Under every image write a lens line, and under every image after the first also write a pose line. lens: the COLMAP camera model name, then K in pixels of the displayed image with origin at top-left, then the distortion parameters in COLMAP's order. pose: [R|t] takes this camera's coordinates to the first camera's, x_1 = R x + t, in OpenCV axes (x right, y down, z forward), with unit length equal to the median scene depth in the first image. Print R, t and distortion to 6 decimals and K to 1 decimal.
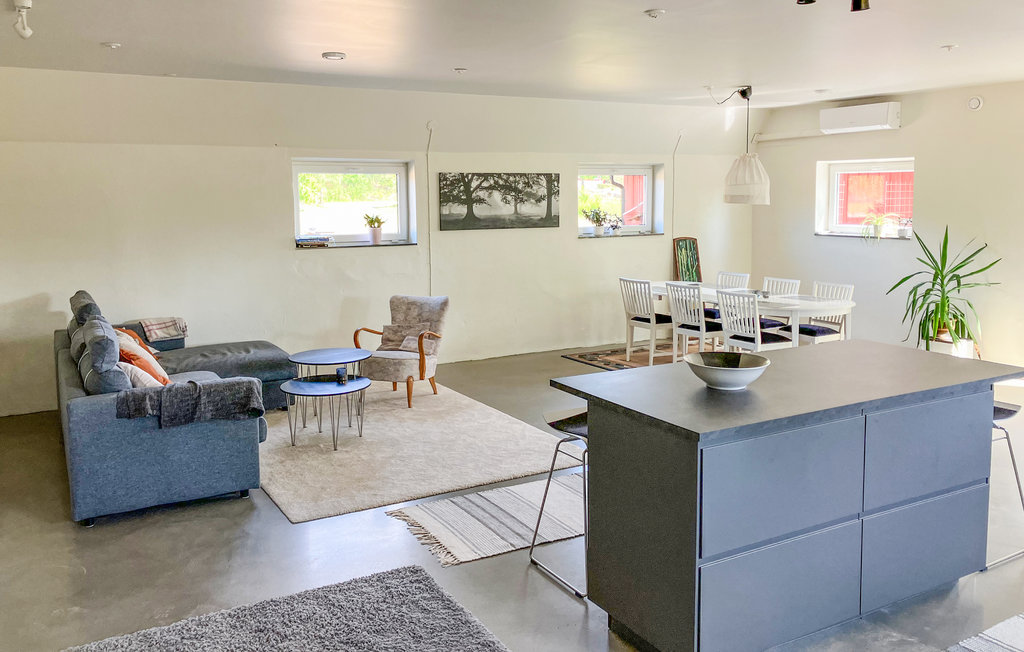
lens RADIAL K [[862.4, 0, 512.6], [0, 862.4, 325.2], [0, 0, 1]] dist [0.002325, 0.001207]
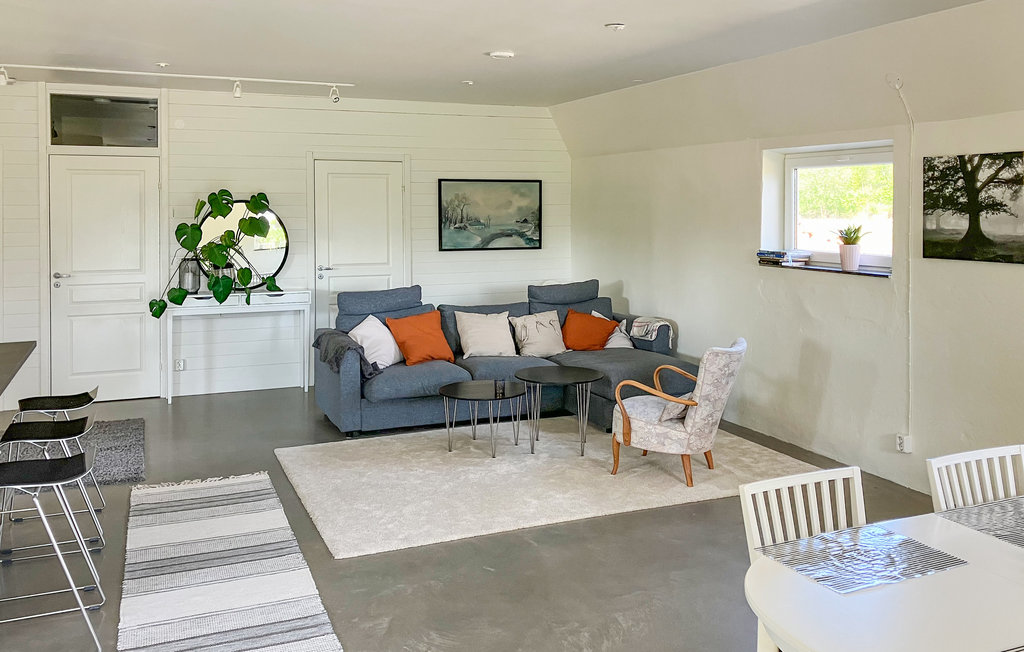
lens RADIAL K [[862.4, 0, 511.7], [0, 862.4, 324.6], [0, 0, 1]] dist [0.002325, 0.001207]
pose [[-0.112560, 0.143179, -0.983275, 0.521227], [-0.143973, 0.976771, 0.158713, -0.117494], [0.983159, 0.159430, -0.089331, 0.785512]]
